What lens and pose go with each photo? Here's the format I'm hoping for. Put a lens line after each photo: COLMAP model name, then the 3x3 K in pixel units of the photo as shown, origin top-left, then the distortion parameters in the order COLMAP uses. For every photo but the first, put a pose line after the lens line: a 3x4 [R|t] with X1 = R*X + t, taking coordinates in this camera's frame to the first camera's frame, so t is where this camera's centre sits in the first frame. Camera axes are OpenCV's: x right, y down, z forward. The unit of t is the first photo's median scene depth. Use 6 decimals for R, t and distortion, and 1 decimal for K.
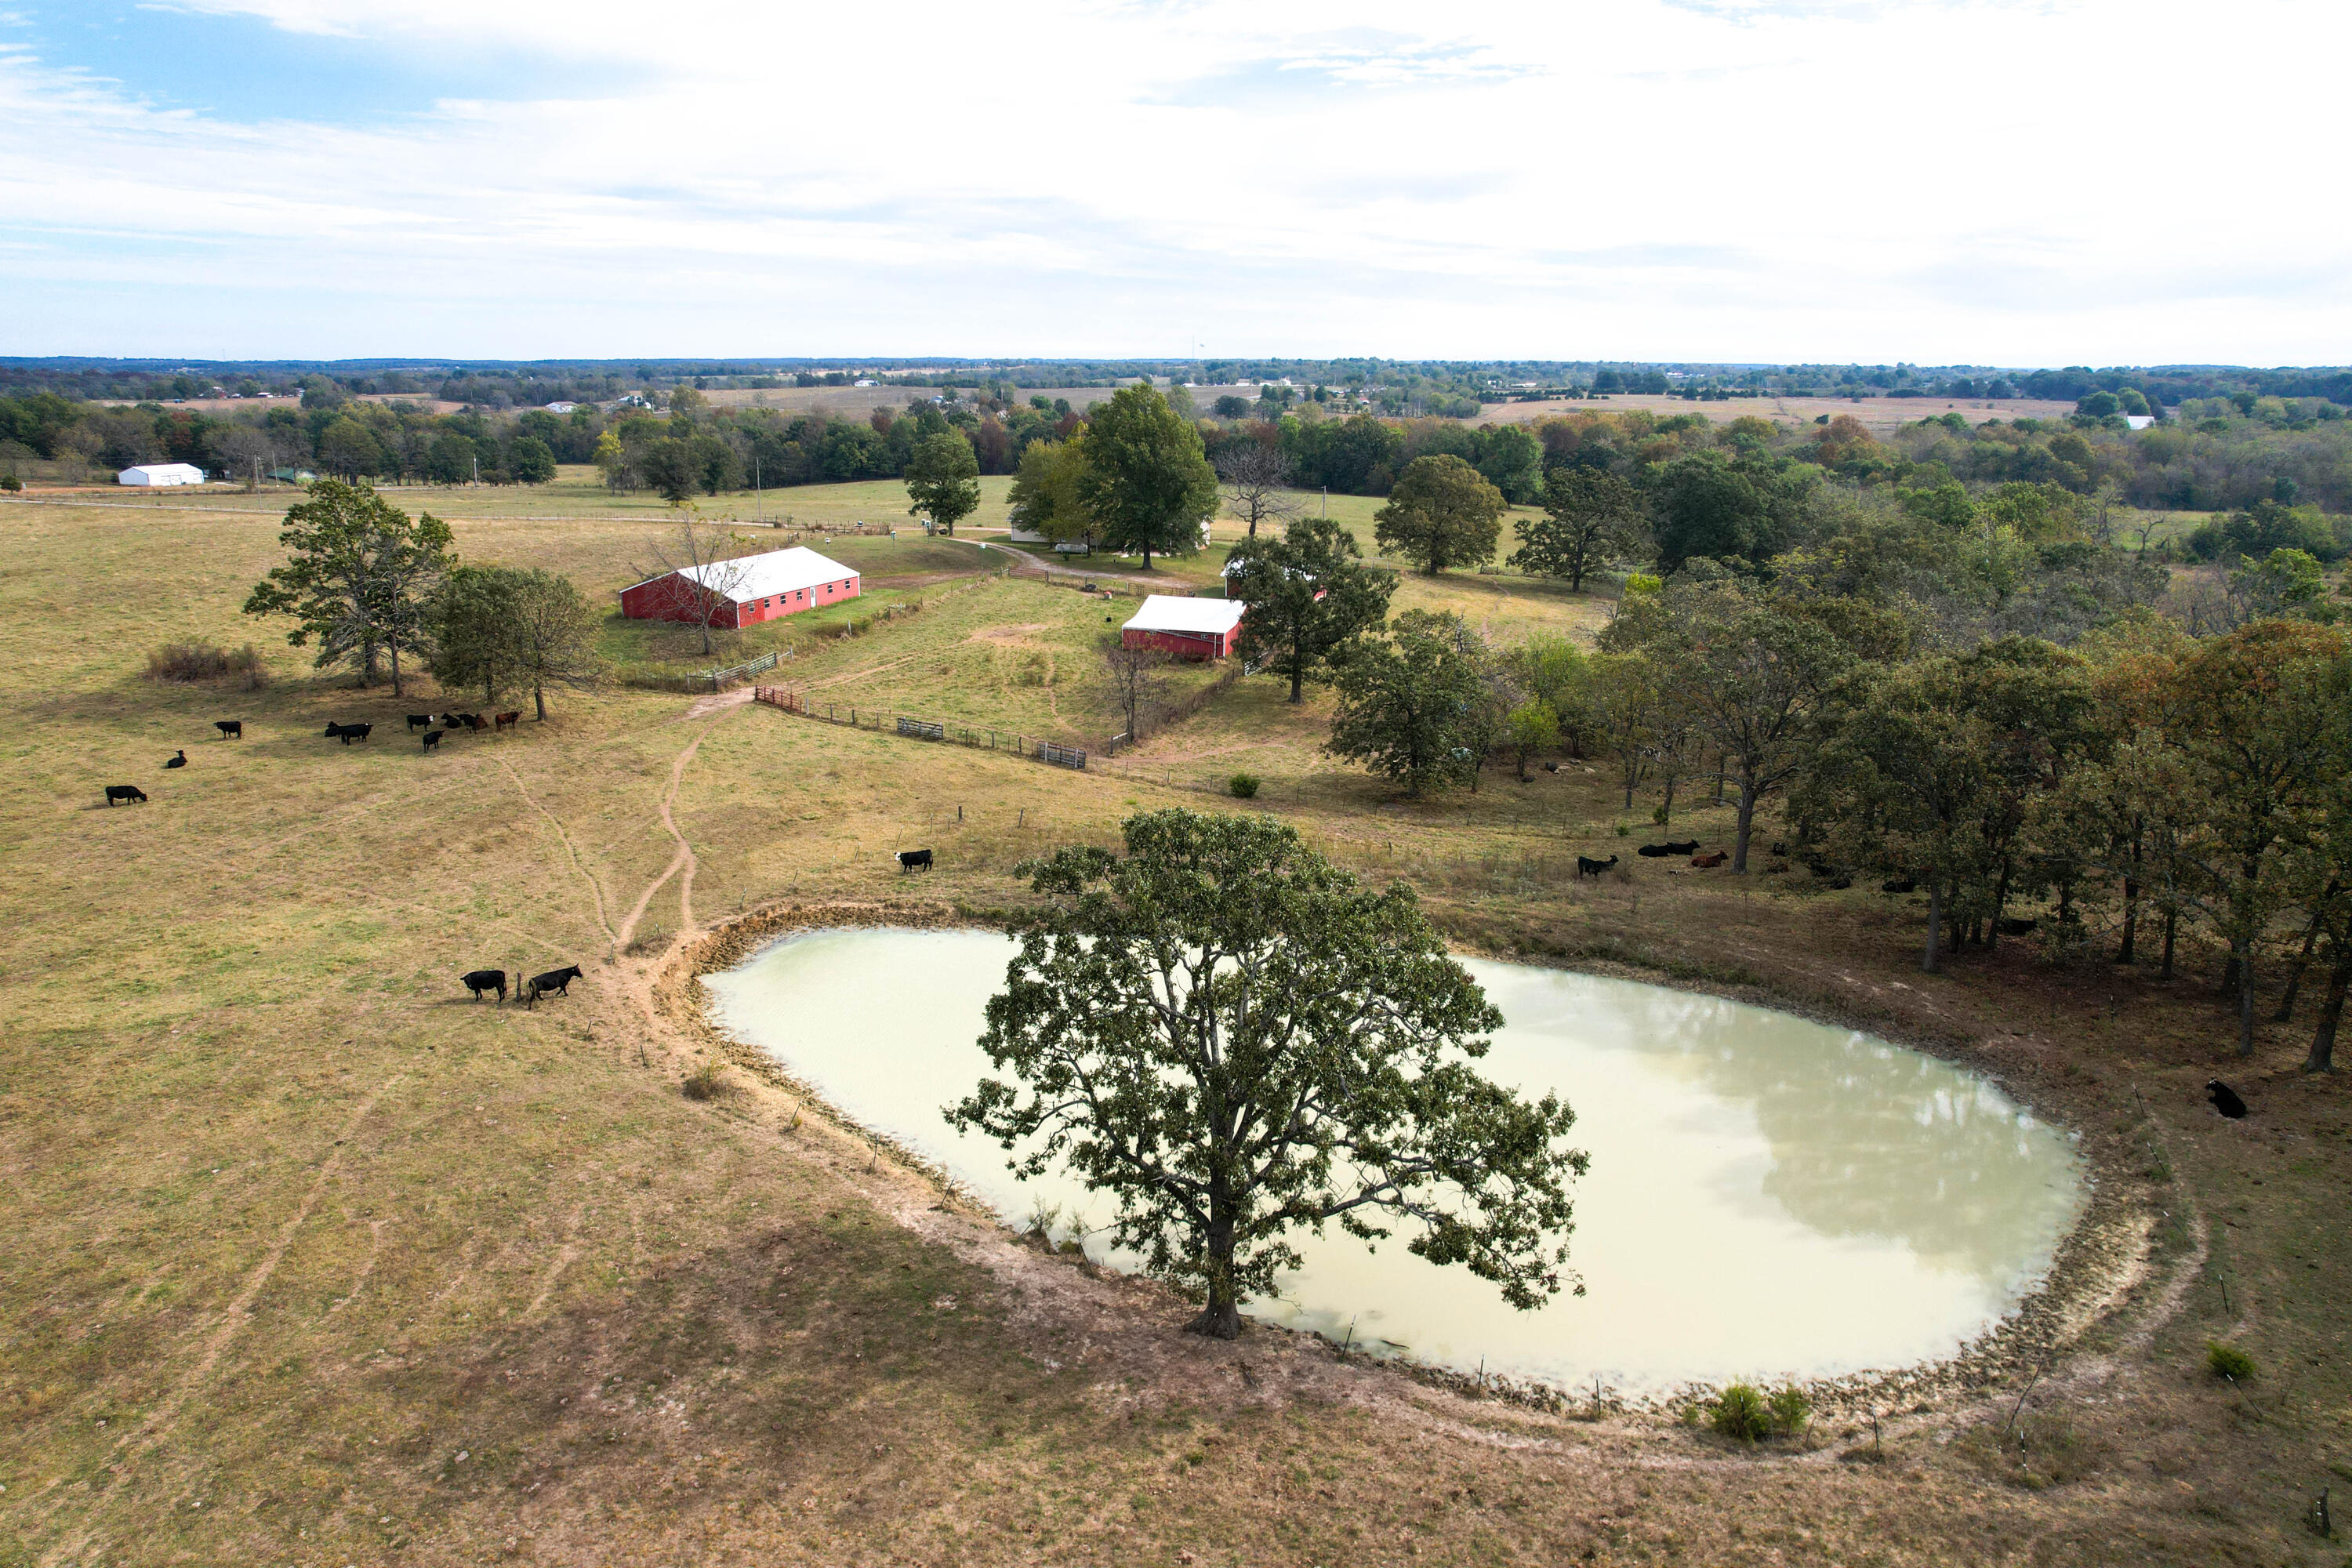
lens RADIAL K [[1508.0, 0, 1183.1], [0, 1508.0, 771.8], [0, 0, 1]] dist [-0.087585, 0.082420]
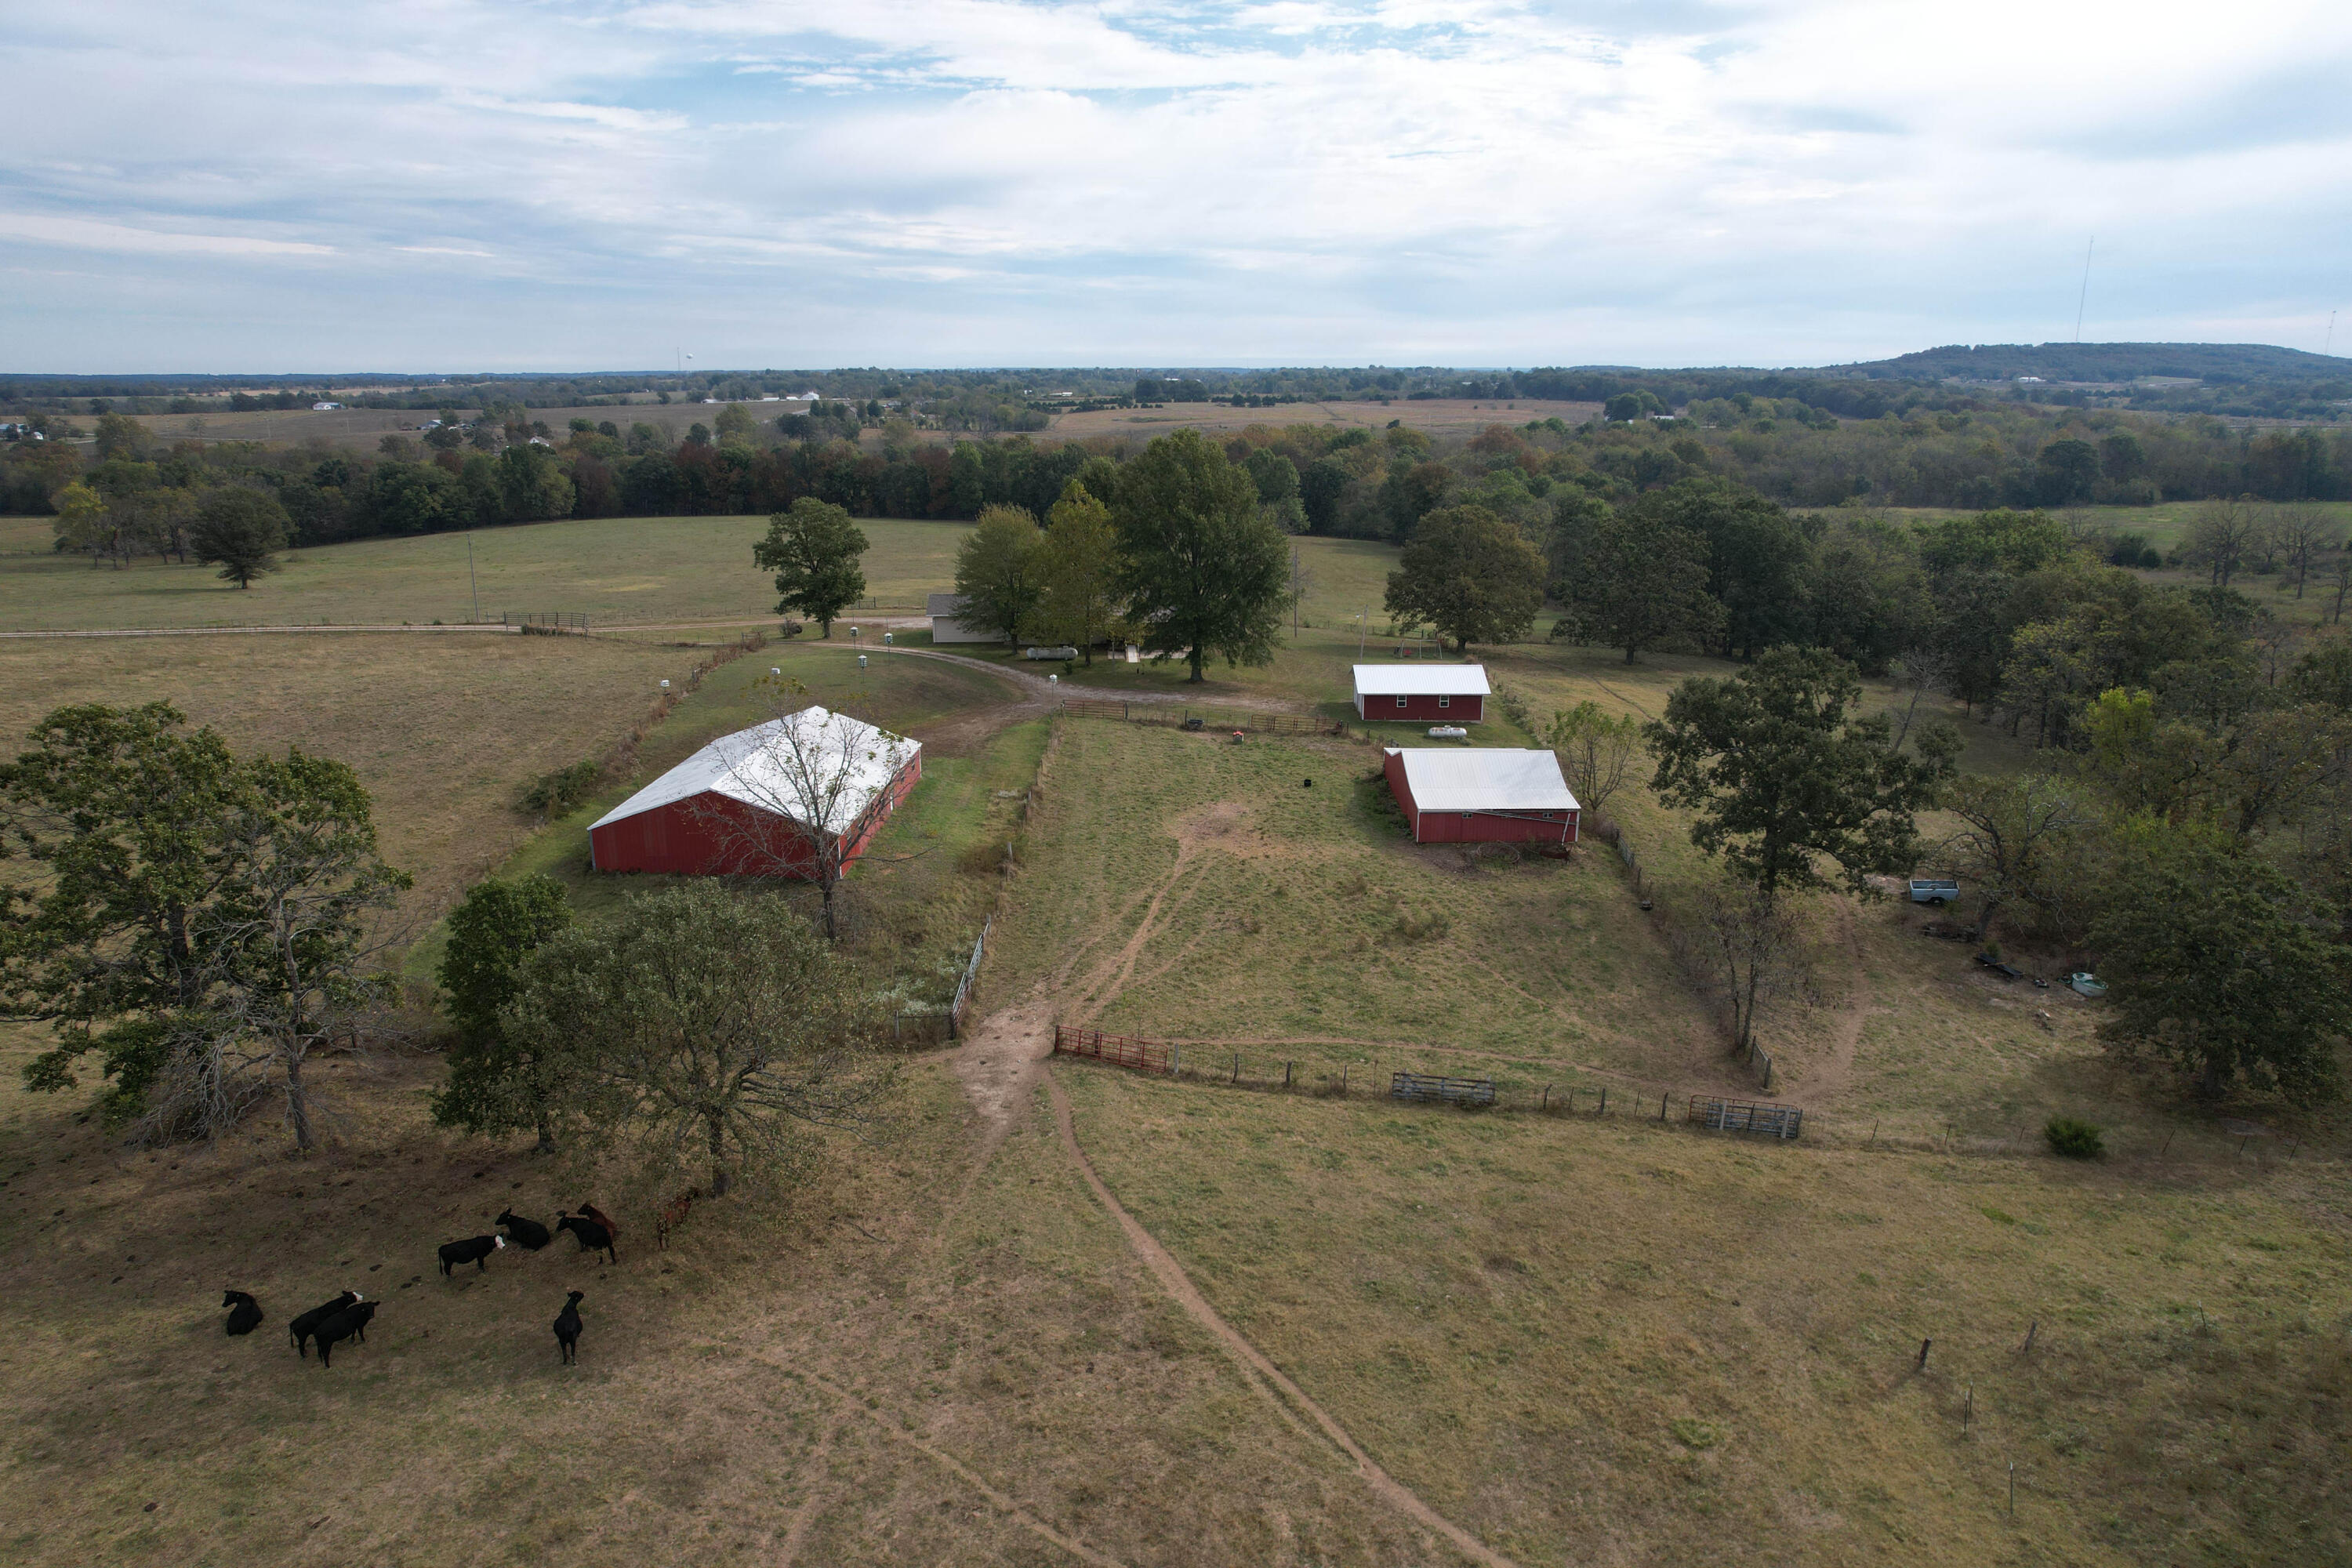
lens RADIAL K [[1514.1, 0, 1182.9], [0, 1514.1, 740.4], [0, 0, 1]] dist [-0.085913, 0.074807]
pose [[0.944458, -0.083152, 0.317938, -0.348282], [0.091357, 0.995758, -0.010957, -0.128821], [-0.315678, 0.039394, 0.948048, 0.397224]]
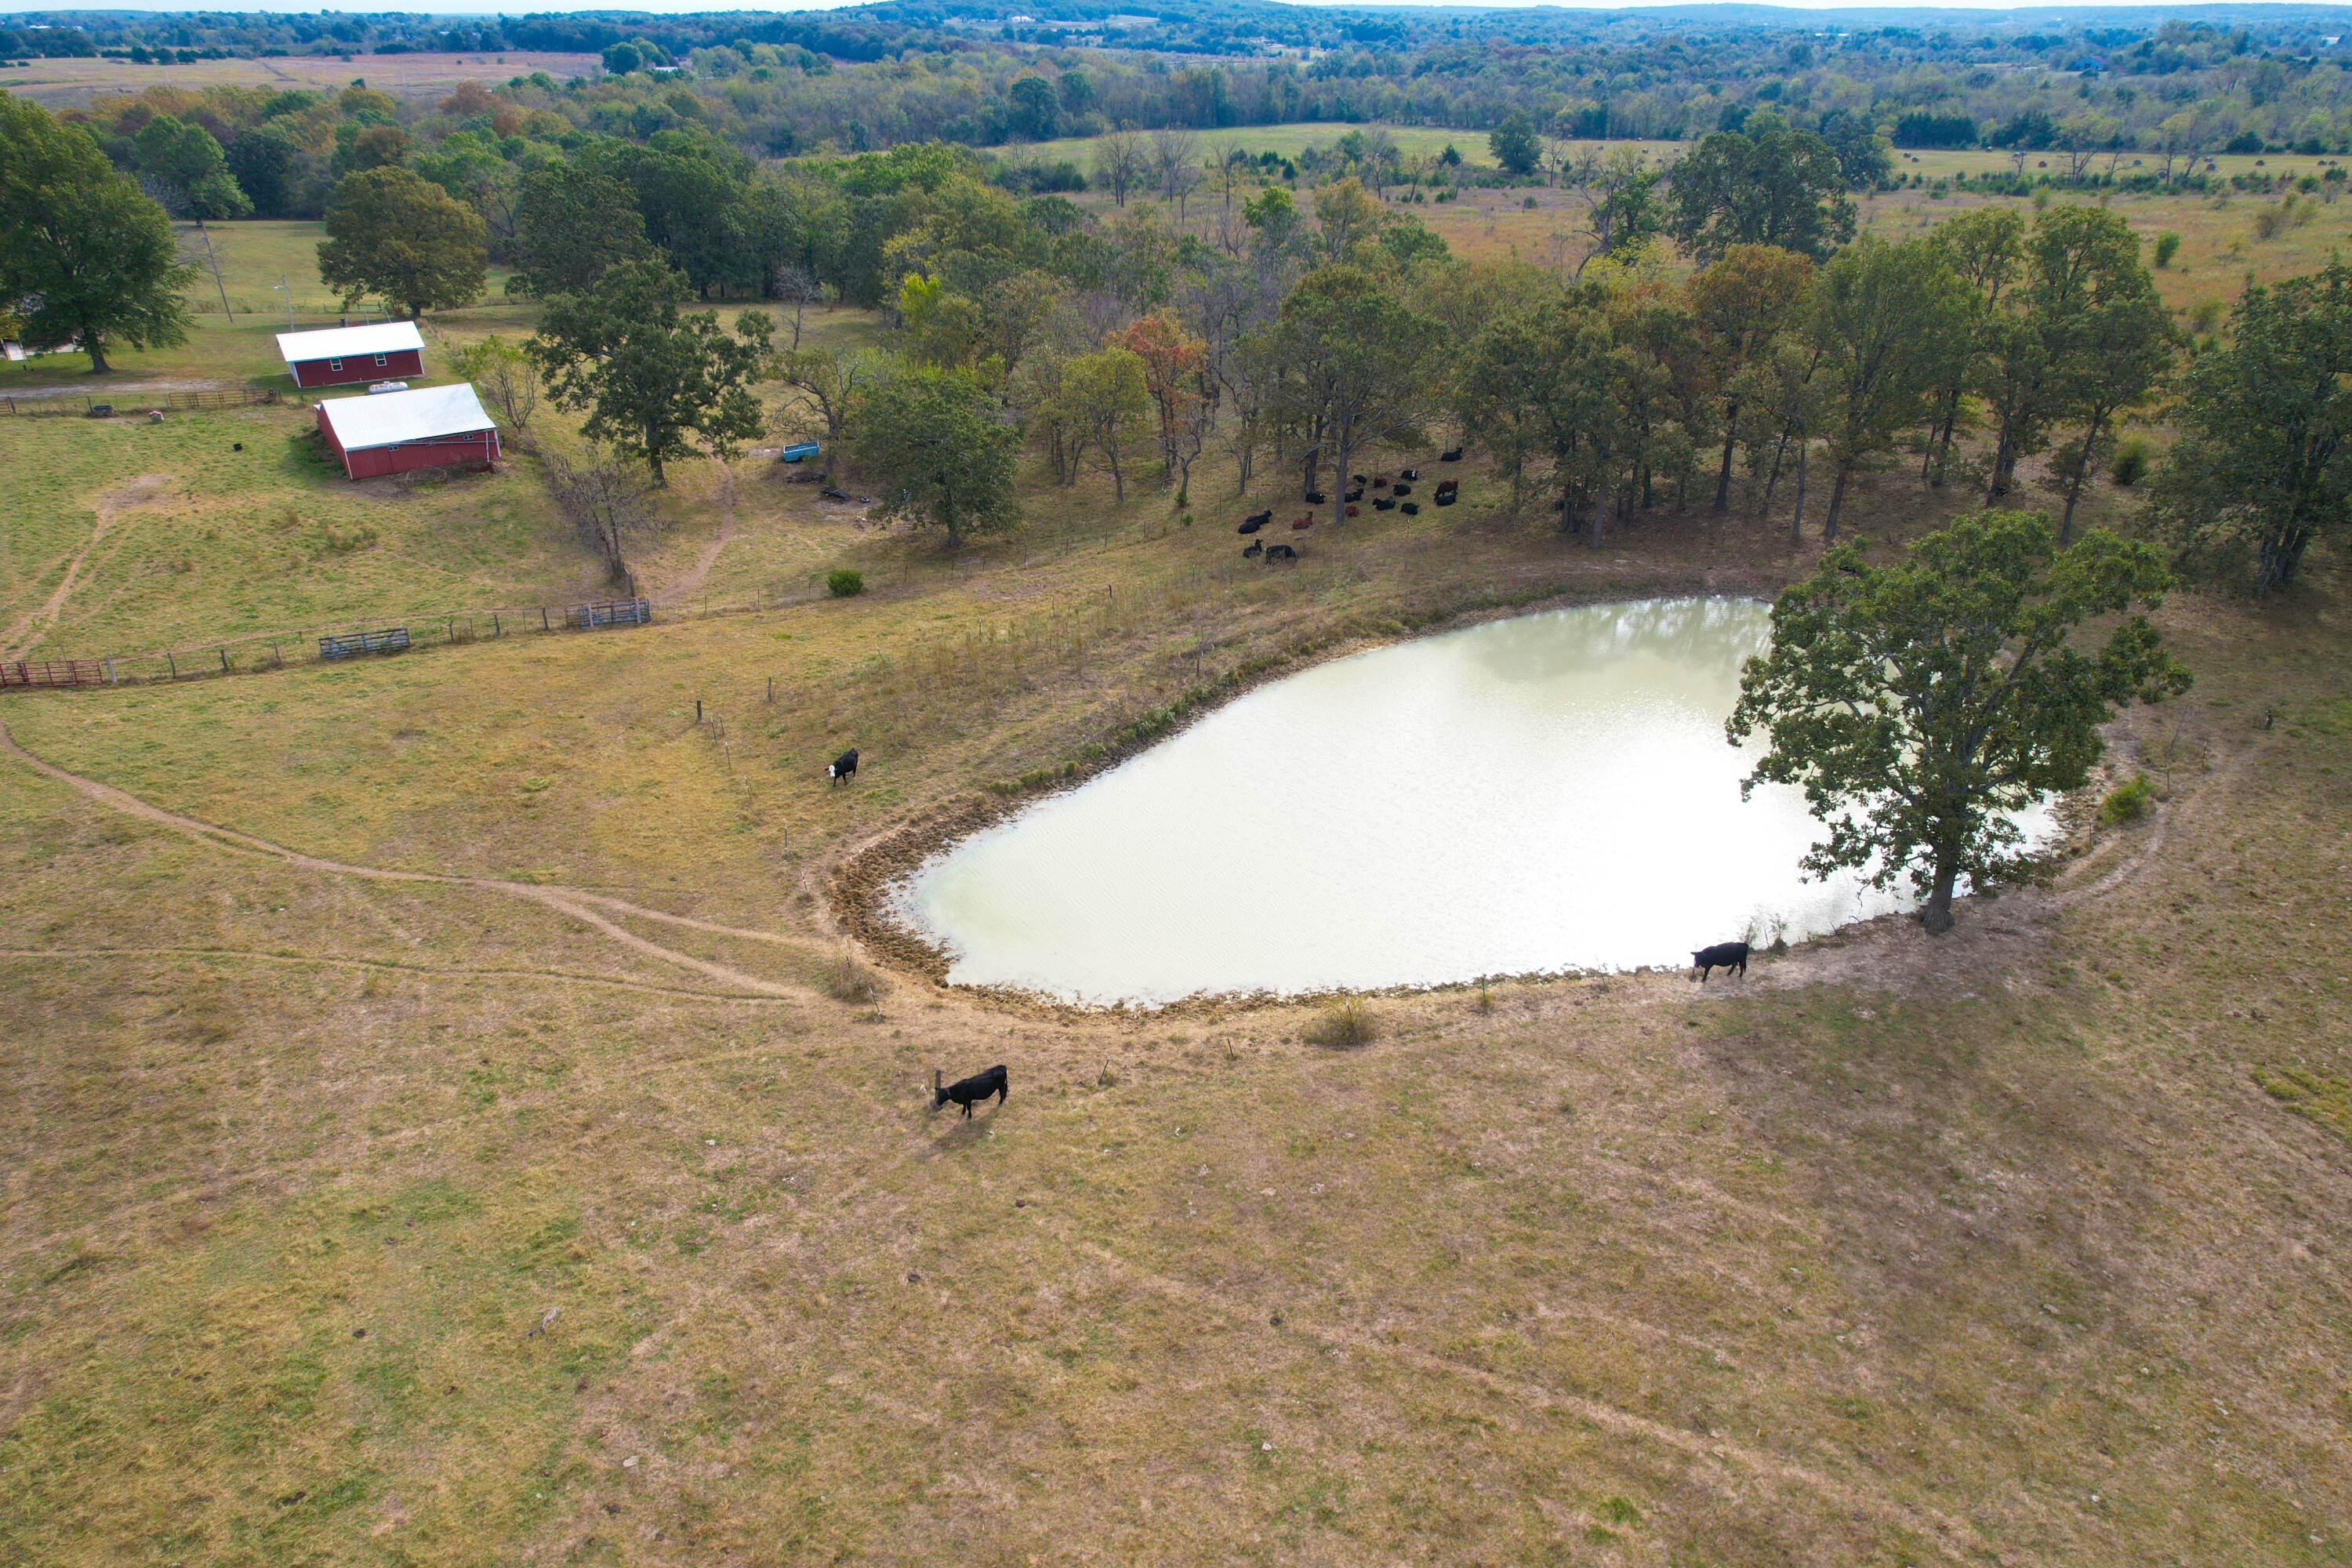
lens RADIAL K [[1508.0, 0, 1183.1], [0, 1508.0, 771.8], [0, 0, 1]] dist [-0.087585, 0.082420]
pose [[0.596752, -0.366633, 0.713769, -0.370237], [0.211280, 0.929919, 0.301018, -0.079977], [-0.774111, -0.028828, 0.632394, 0.215025]]
